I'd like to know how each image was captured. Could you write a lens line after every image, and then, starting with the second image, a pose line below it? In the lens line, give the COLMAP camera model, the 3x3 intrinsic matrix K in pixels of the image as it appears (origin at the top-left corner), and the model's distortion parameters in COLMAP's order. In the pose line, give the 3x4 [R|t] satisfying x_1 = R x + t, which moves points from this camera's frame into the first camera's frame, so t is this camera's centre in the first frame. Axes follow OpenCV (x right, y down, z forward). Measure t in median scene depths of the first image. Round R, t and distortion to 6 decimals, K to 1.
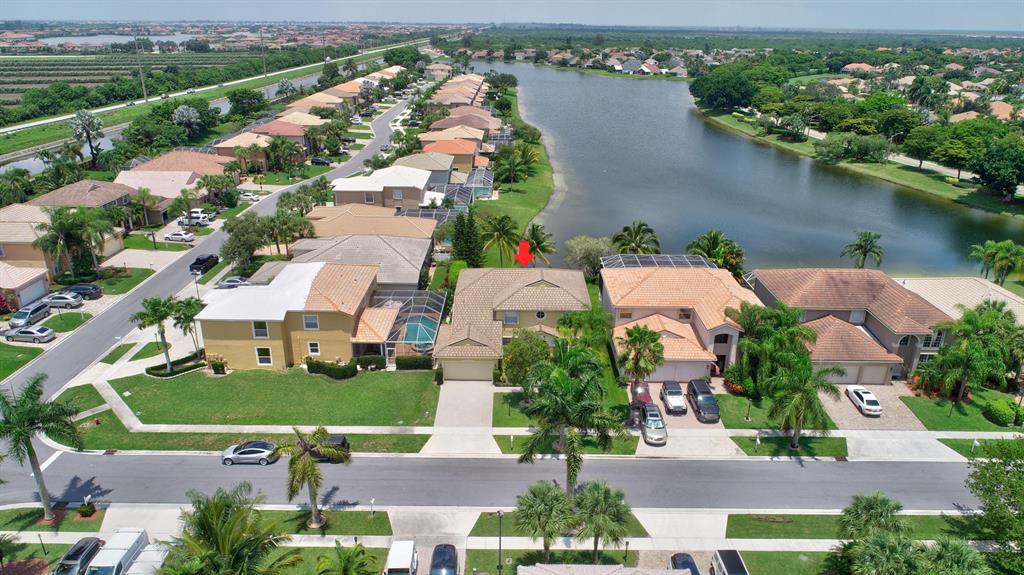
lens RADIAL K [[681.4, 0, 511.5], [0, 681.4, 285.9], [0, 0, 1]] dist [-0.002730, -0.001483]
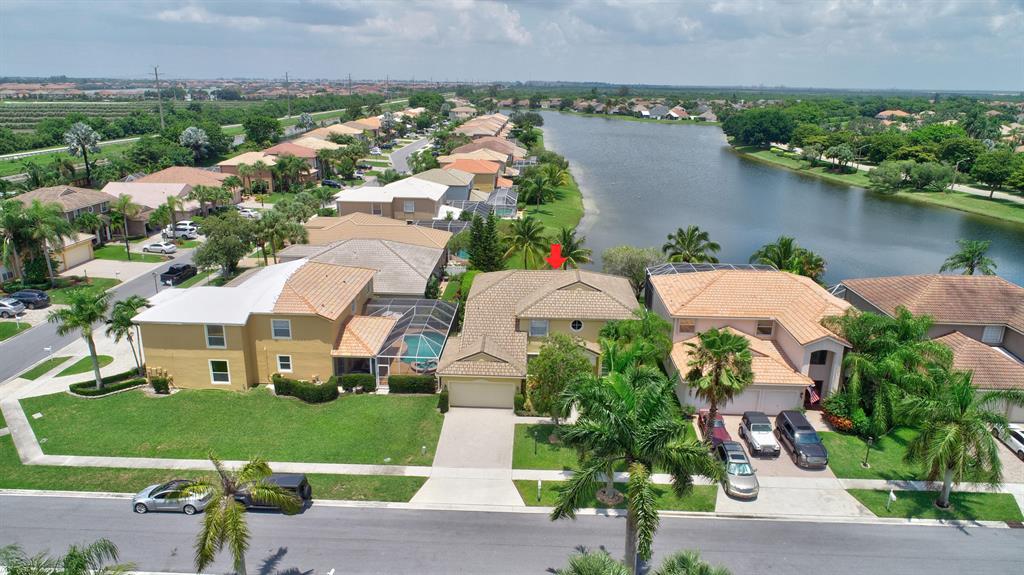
lens RADIAL K [[681.4, 0, 511.5], [0, 681.4, 285.9], [0, 0, 1]] dist [-0.002730, -0.001483]
pose [[0.999366, 0.012784, -0.033228, -0.005383], [-0.015355, 0.996812, -0.078297, 0.052606], [0.032121, 0.078758, 0.996376, 0.196713]]
